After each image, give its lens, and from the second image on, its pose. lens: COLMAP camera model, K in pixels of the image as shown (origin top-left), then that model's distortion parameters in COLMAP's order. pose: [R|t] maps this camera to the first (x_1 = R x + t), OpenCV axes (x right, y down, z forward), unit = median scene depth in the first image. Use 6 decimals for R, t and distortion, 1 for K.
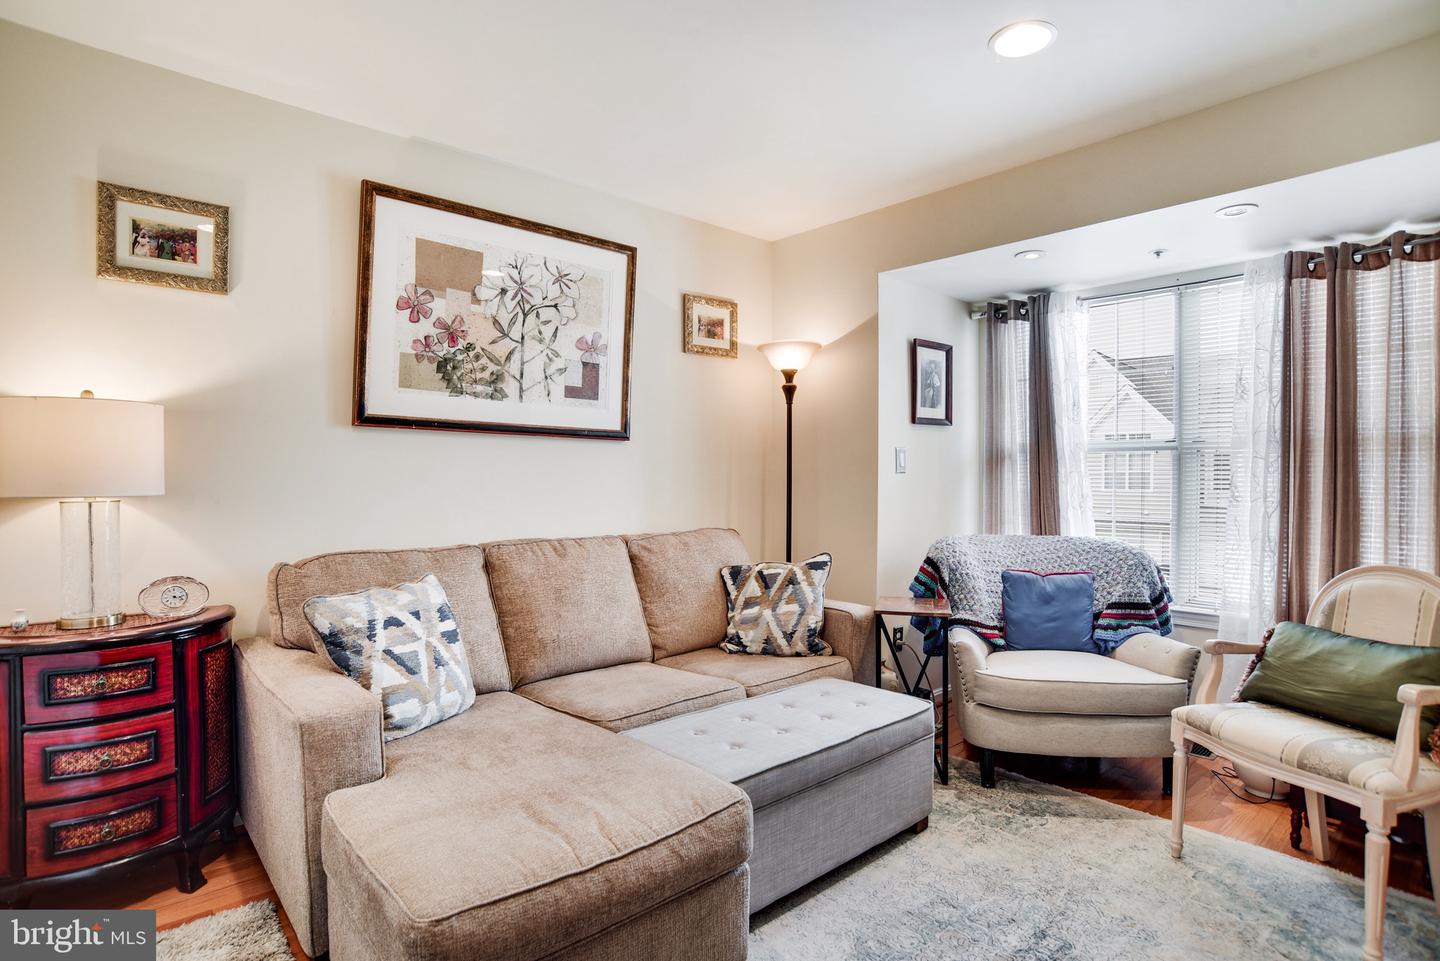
lens RADIAL K [[745.5, 0, 700.9], [0, 745.5, 490.5], [0, 0, 1]] dist [-0.094494, 0.044506]
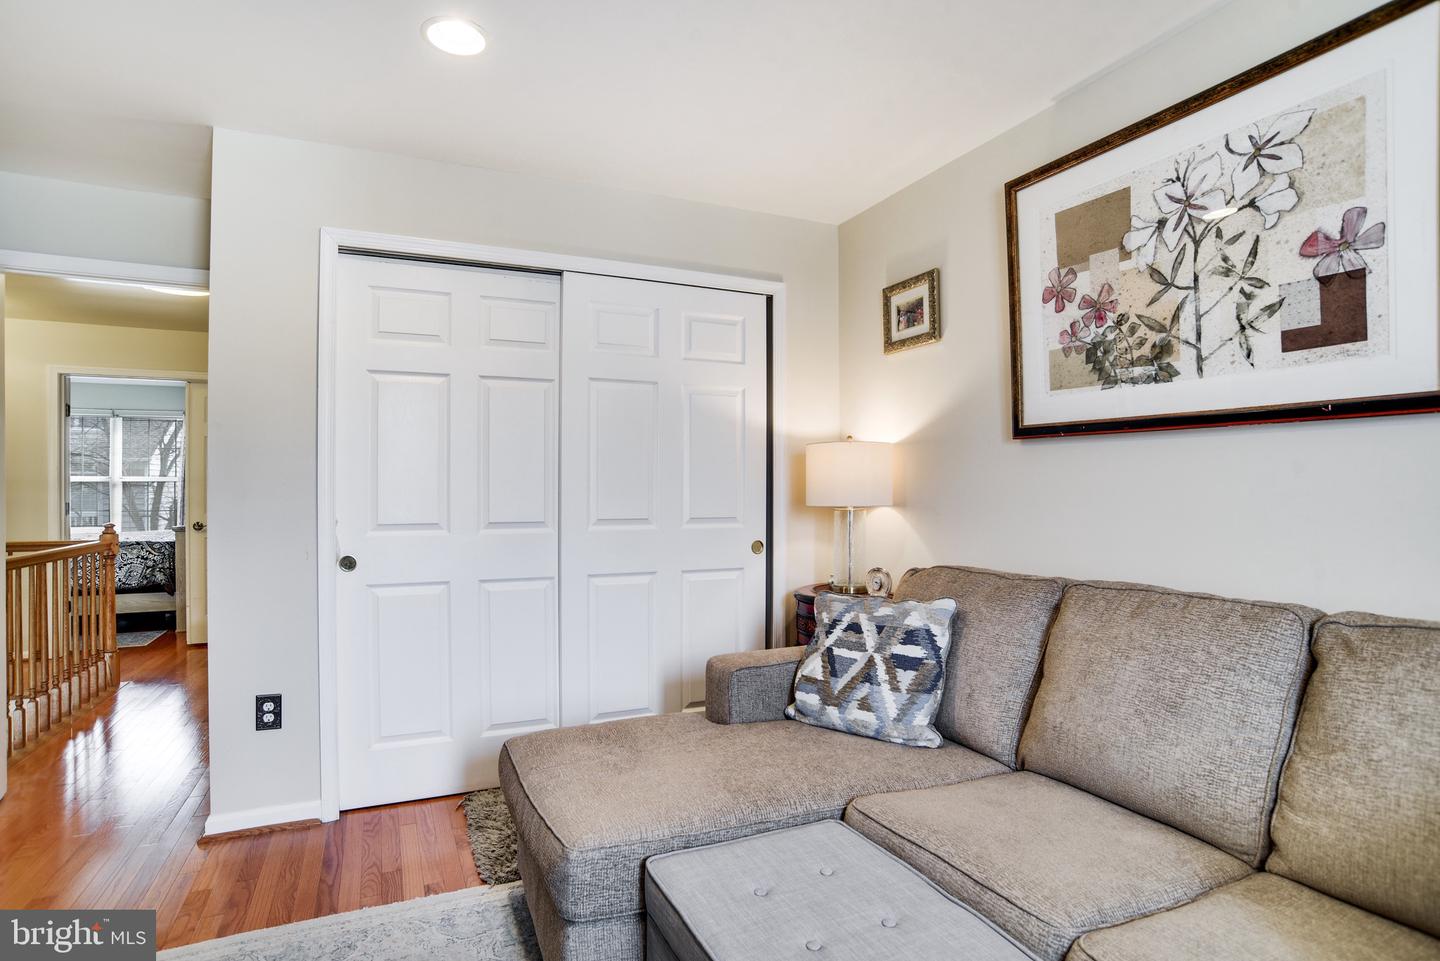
lens RADIAL K [[745.5, 0, 700.9], [0, 745.5, 490.5], [0, 0, 1]] dist [-0.094494, 0.044506]
pose [[-0.276052, -0.015888, -0.961011, 0.498234], [-0.027256, 0.999591, -0.008697, -0.003594], [0.960756, 0.023792, -0.276372, 0.787111]]
